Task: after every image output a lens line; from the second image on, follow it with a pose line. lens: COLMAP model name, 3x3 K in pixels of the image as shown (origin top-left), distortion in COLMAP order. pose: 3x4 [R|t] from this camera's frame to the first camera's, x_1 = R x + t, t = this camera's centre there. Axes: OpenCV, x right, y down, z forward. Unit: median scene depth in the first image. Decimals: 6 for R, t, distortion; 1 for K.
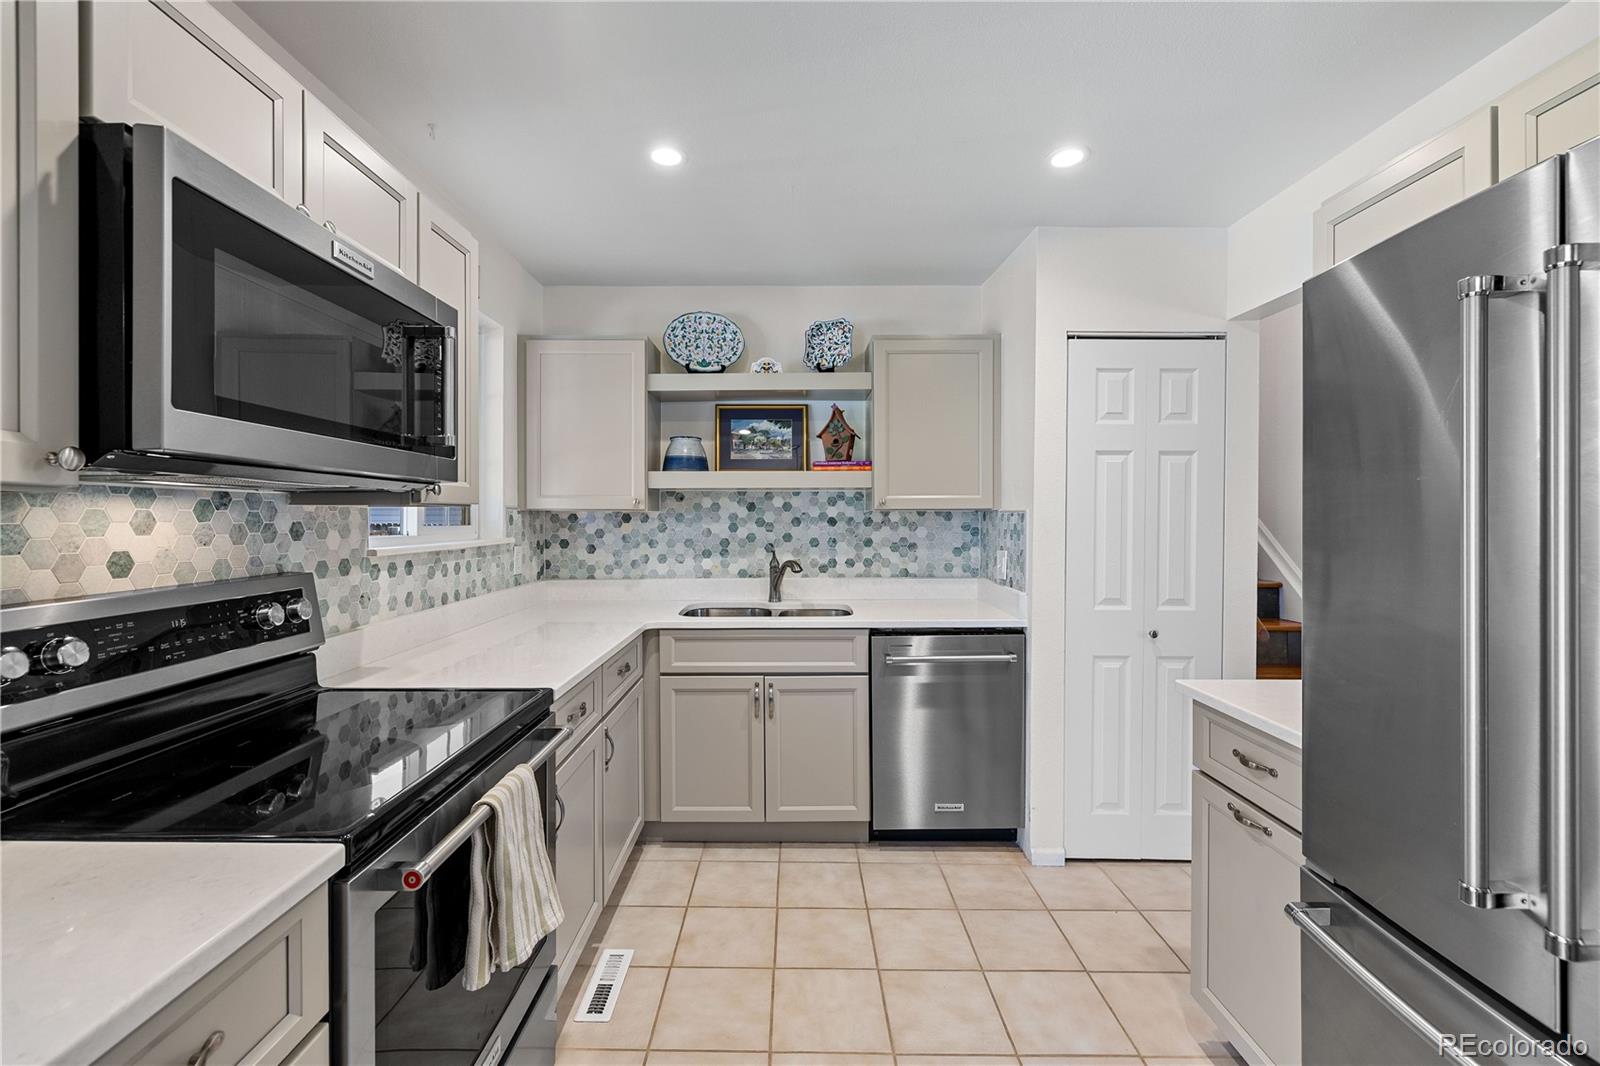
lens RADIAL K [[677.0, 0, 791.1], [0, 677.0, 521.1], [0, 0, 1]] dist [0.001489, -0.000089]
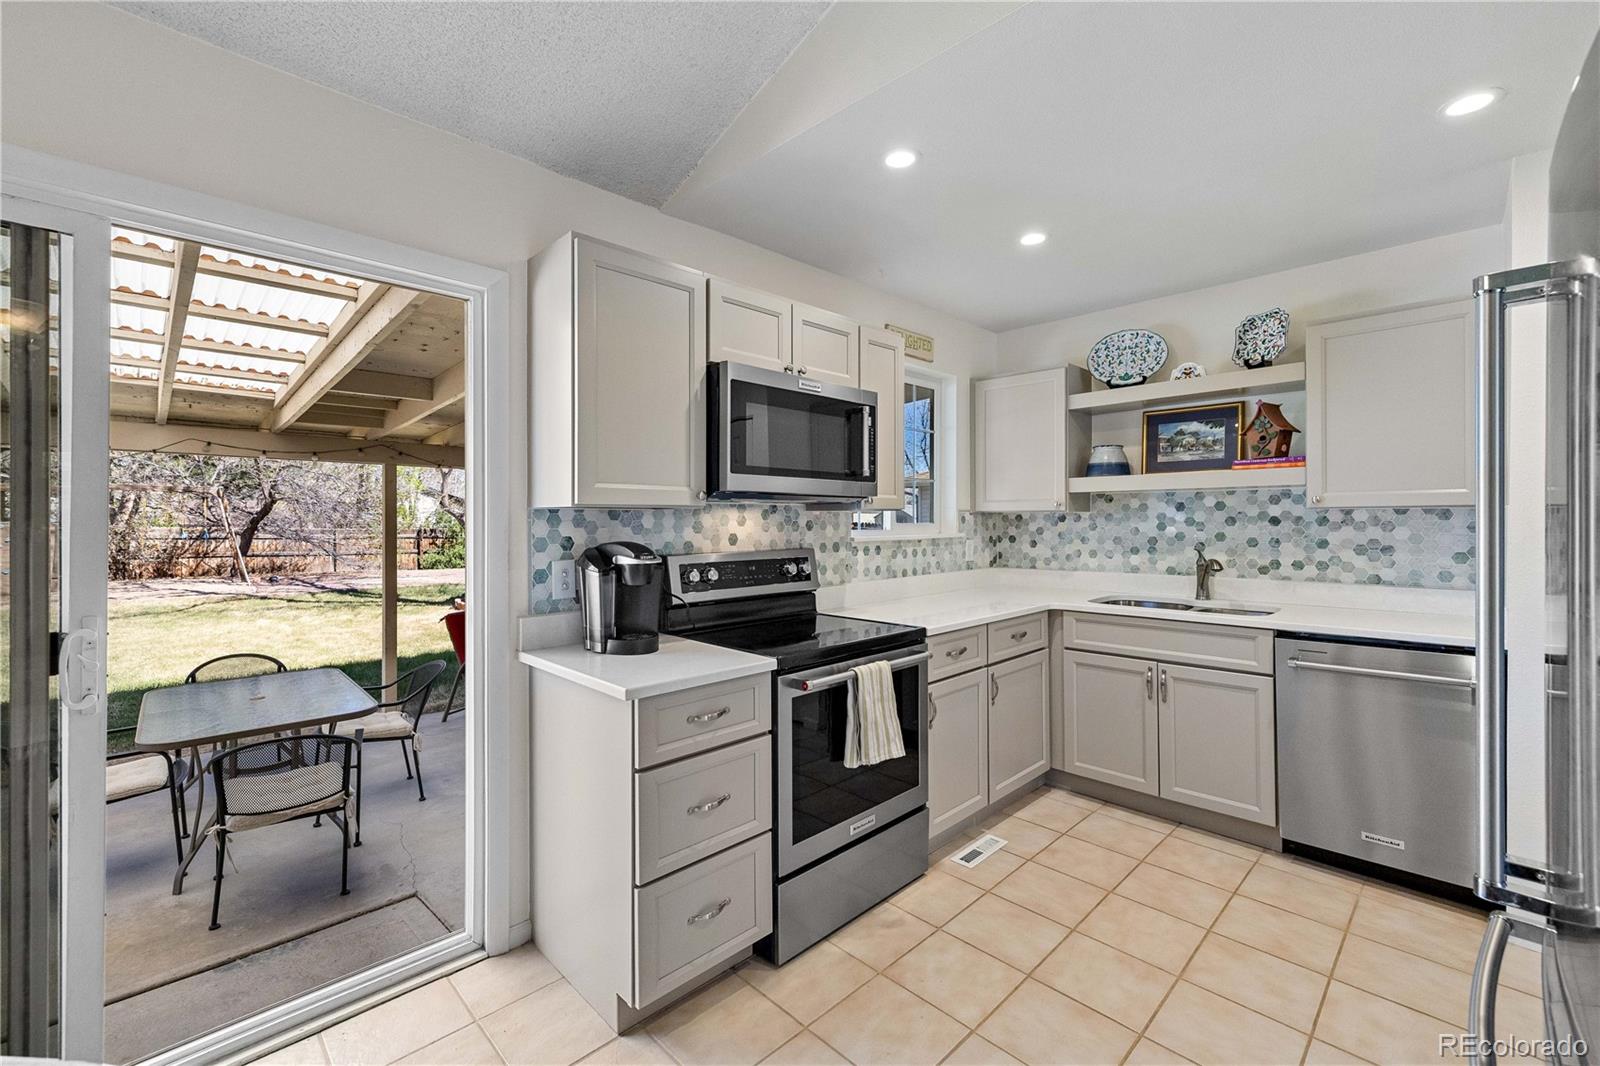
lens RADIAL K [[677.0, 0, 791.1], [0, 677.0, 521.1], [0, 0, 1]] dist [0.001489, -0.000089]
pose [[0.697559, -0.000255, -0.716527, 0.294551], [-0.000692, 0.999999, -0.001030, 0.002636], [0.716527, 0.001215, 0.697558, -0.164079]]
